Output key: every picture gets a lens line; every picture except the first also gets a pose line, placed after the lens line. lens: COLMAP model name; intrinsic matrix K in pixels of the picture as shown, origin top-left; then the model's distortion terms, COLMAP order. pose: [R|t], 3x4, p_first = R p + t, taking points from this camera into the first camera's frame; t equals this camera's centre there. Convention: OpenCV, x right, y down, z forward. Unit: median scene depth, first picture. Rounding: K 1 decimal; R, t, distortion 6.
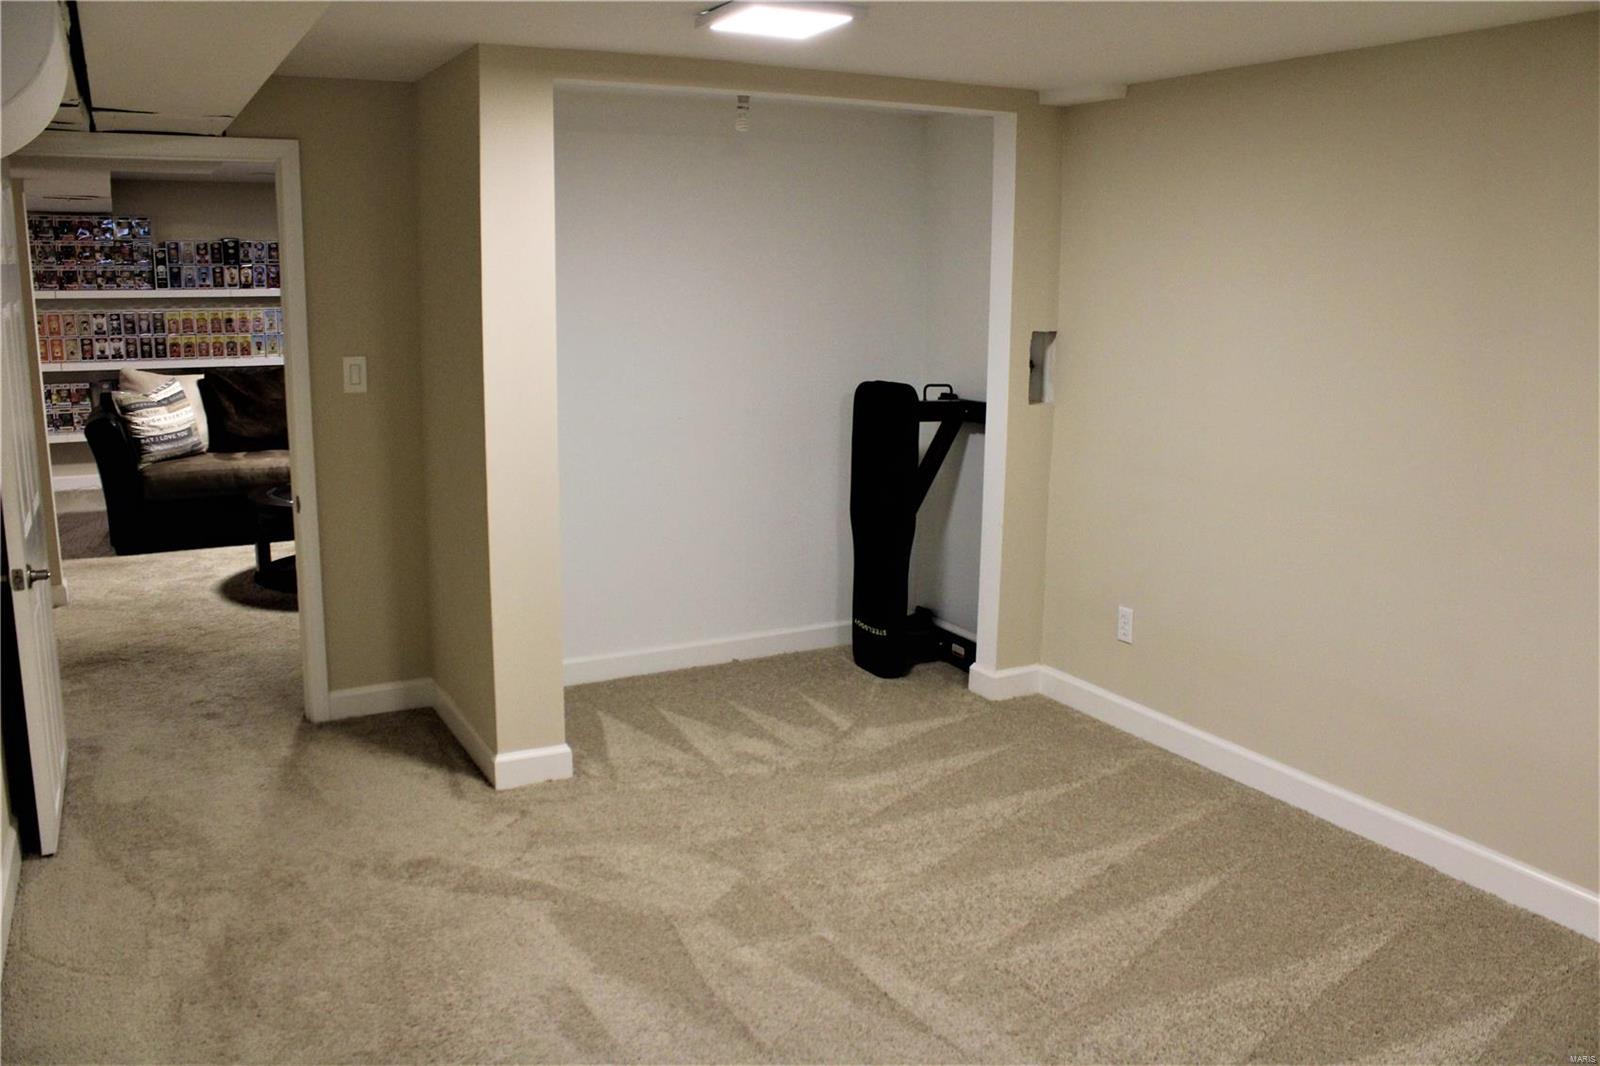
lens RADIAL K [[1329.6, 0, 800.4], [0, 1329.6, 537.9], [0, 0, 1]] dist [-0.157582, 0.125132]
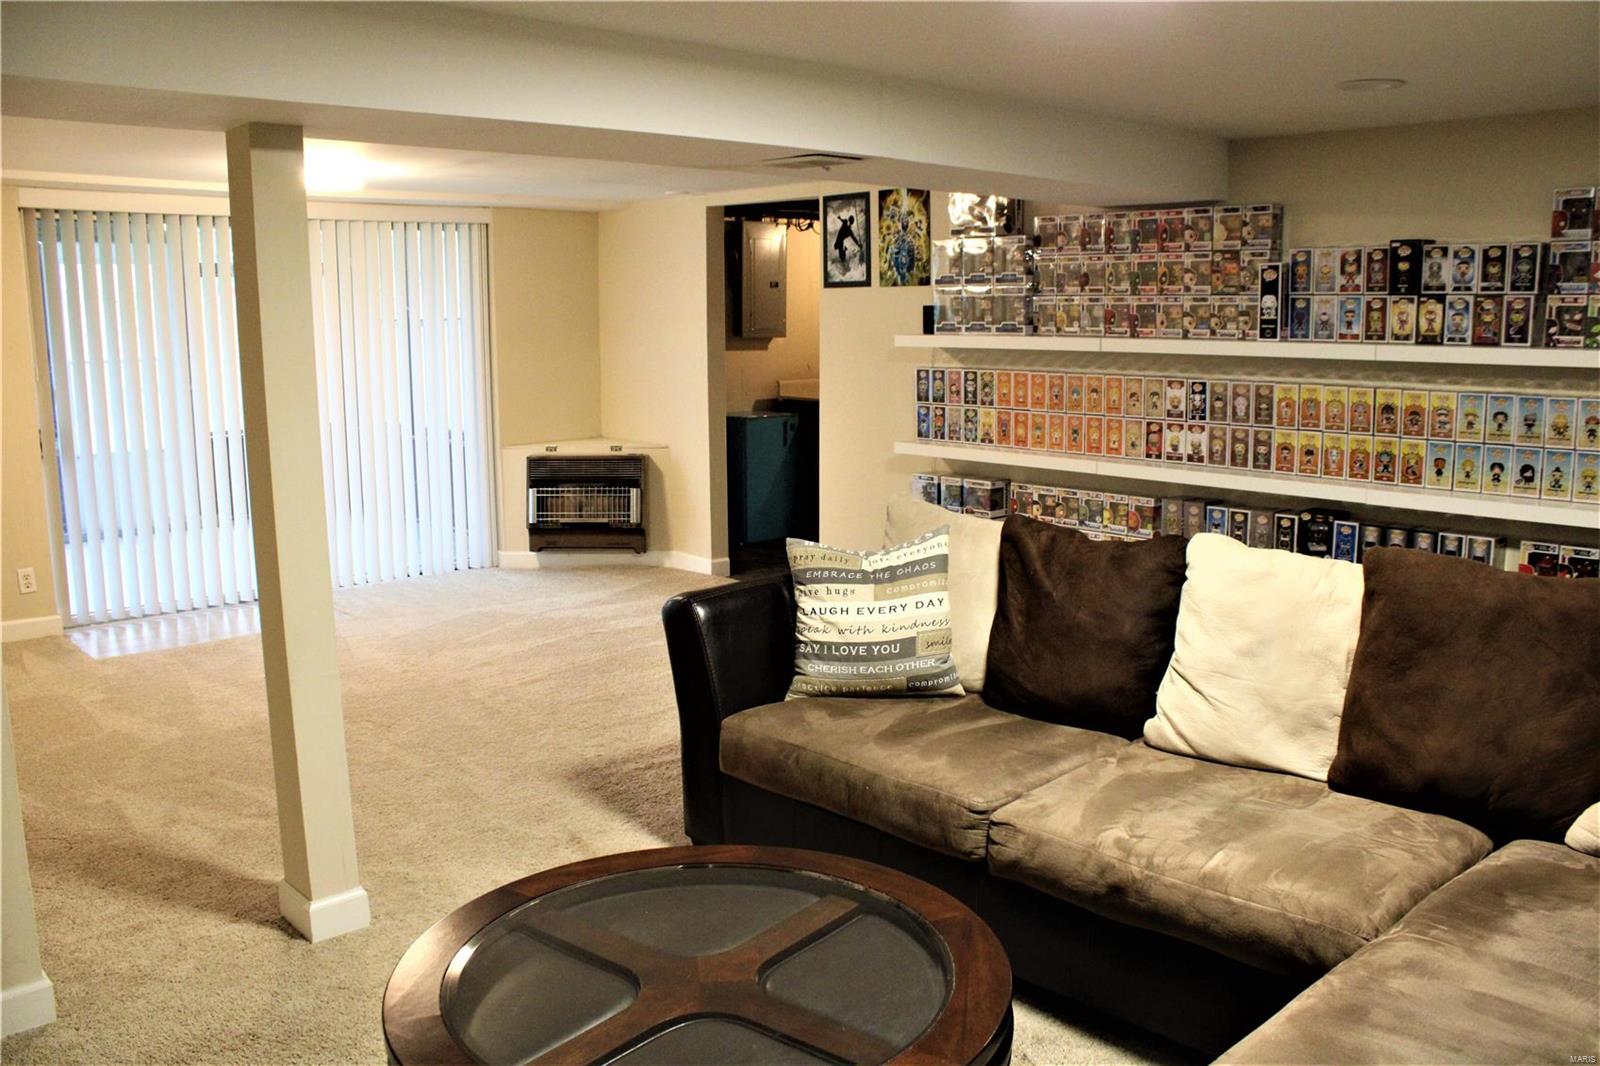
lens RADIAL K [[1329.6, 0, 798.2], [0, 1329.6, 538.9], [0, 0, 1]] dist [-0.157582, 0.125132]
pose [[0.261589, 0.146227, -0.954038, -0.029503], [-0.181732, 0.978239, 0.100107, -0.132881], [0.947916, 0.147192, 0.282471, 0.679806]]
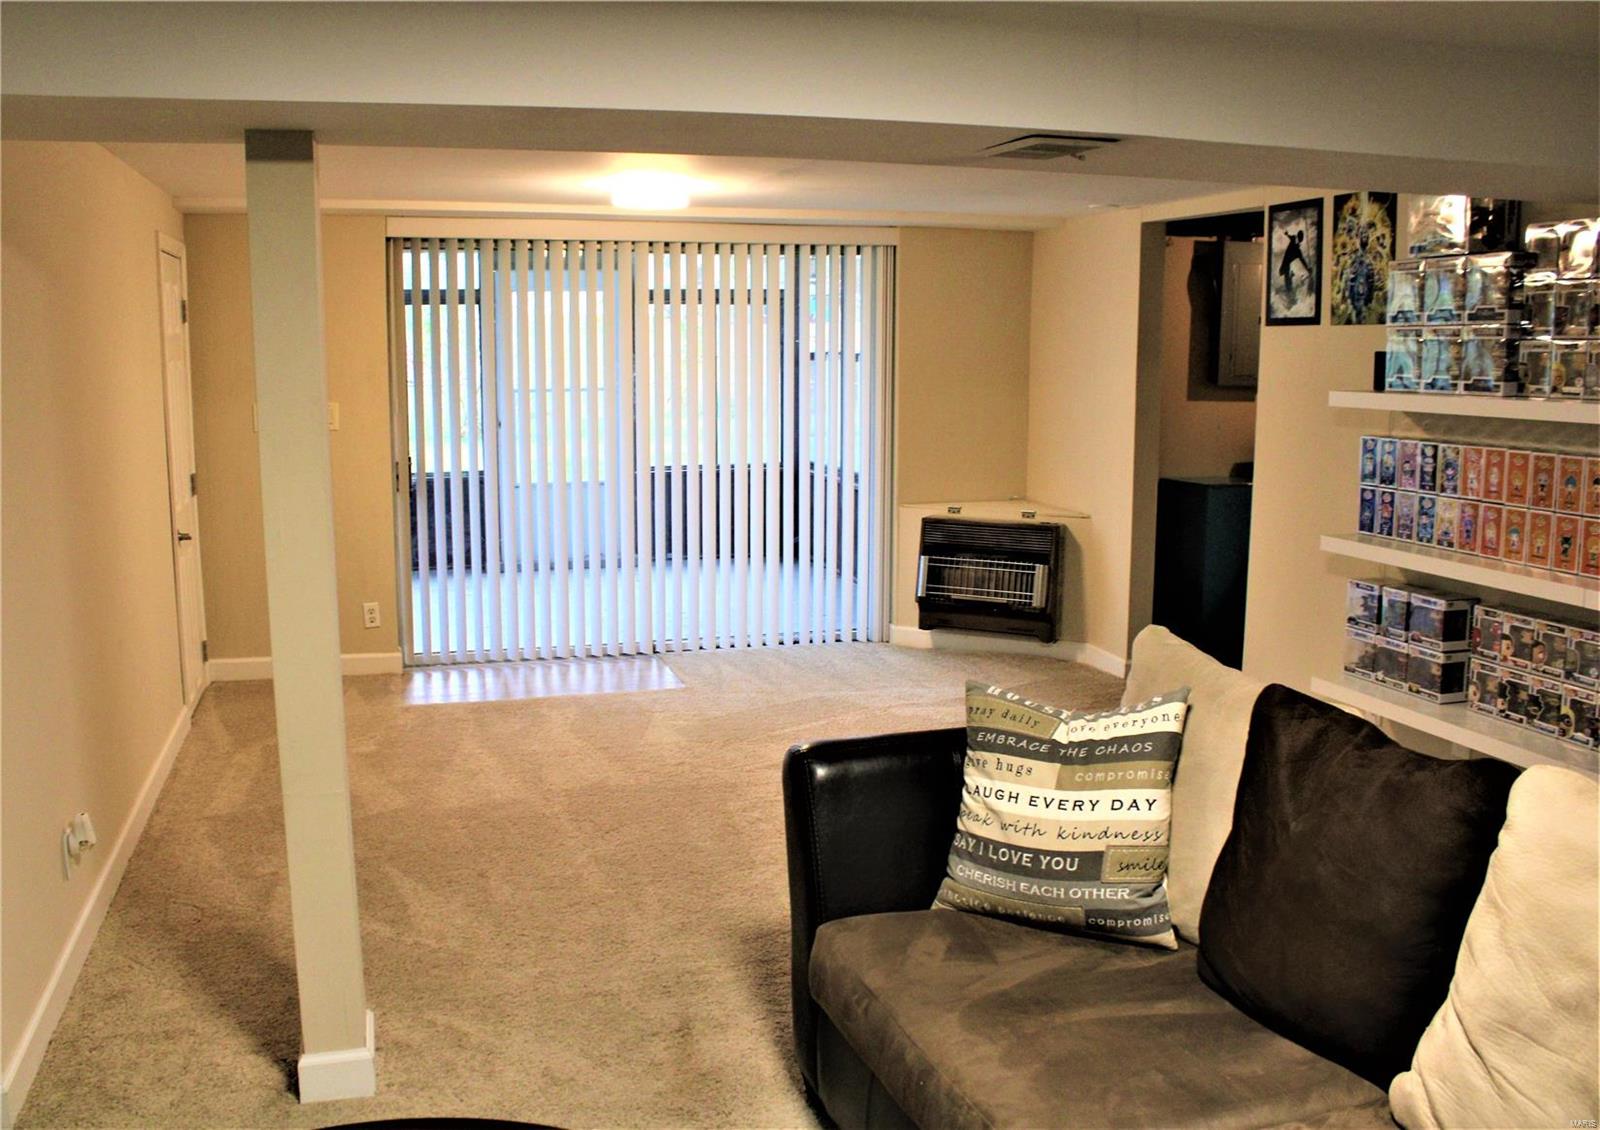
lens RADIAL K [[1401.8, 0, 786.7], [0, 1401.8, 561.0], [0, 0, 1]] dist [-0.150555, 0.097631]
pose [[-0.204566, 0.133751, -0.969672, -0.121648], [-0.196308, 0.964889, 0.174505, -0.162362], [0.958966, 0.226052, -0.171127, 0.802166]]
